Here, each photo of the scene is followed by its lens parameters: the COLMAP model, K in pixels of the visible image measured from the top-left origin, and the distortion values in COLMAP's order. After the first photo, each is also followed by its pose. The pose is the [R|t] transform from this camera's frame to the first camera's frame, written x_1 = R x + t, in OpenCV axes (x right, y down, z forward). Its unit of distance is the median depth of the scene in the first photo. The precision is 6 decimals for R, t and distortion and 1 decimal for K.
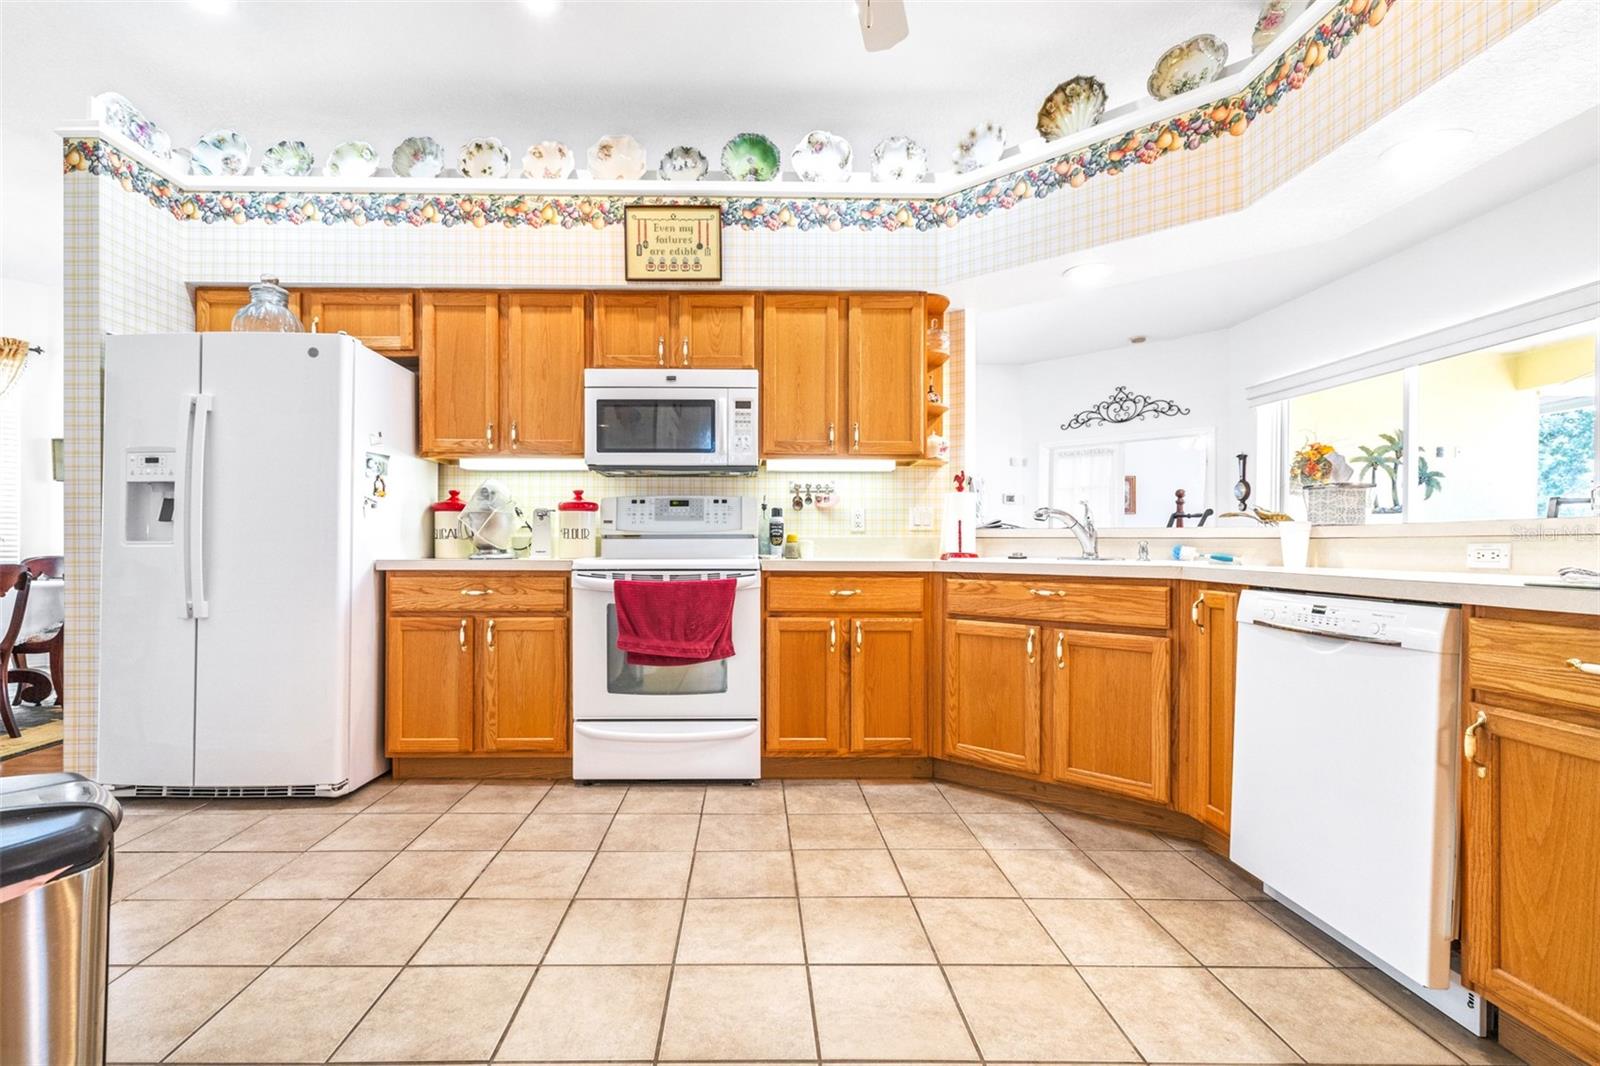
lens RADIAL K [[694.0, 0, 796.7], [0, 694.0, 537.4], [0, 0, 1]] dist [0.000773, 0.000072]
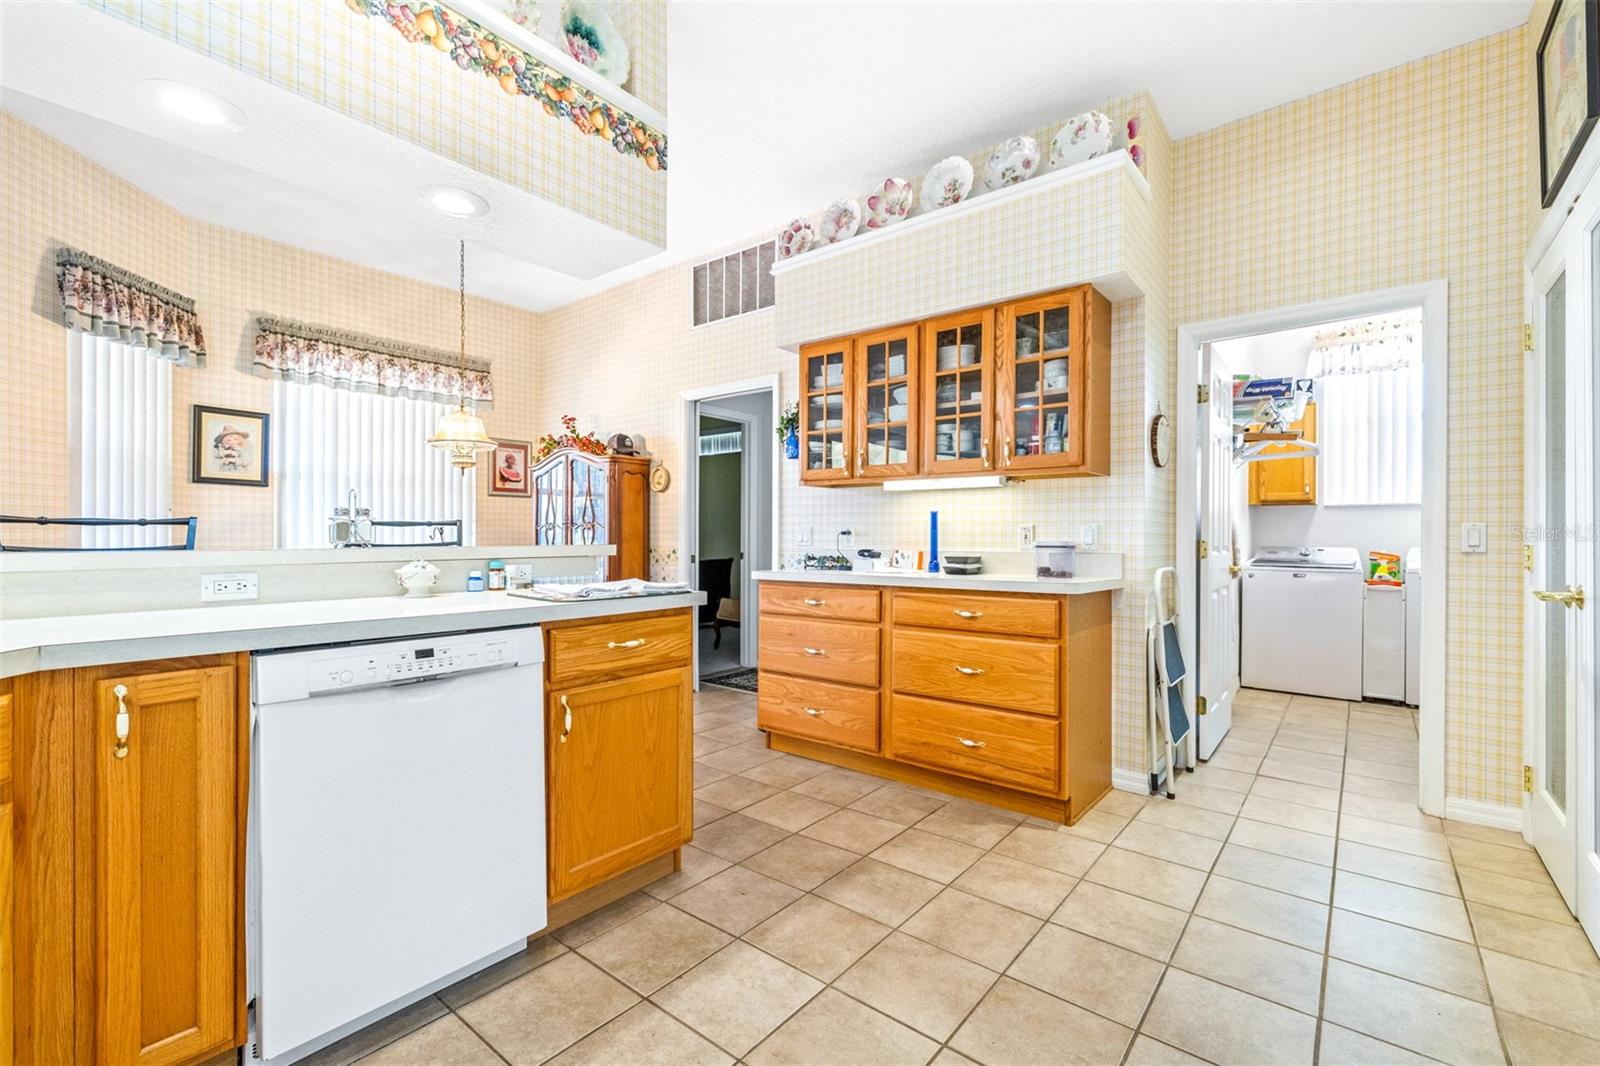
lens RADIAL K [[694.0, 0, 802.5], [0, 694.0, 540.9], [0, 0, 1]] dist [0.000773, 0.000072]
pose [[-0.739742, -0.007185, 0.672852, -0.268295], [-0.013480, 0.999901, -0.004143, -0.053860], [-0.672755, -0.012135, -0.739766, 1.507623]]
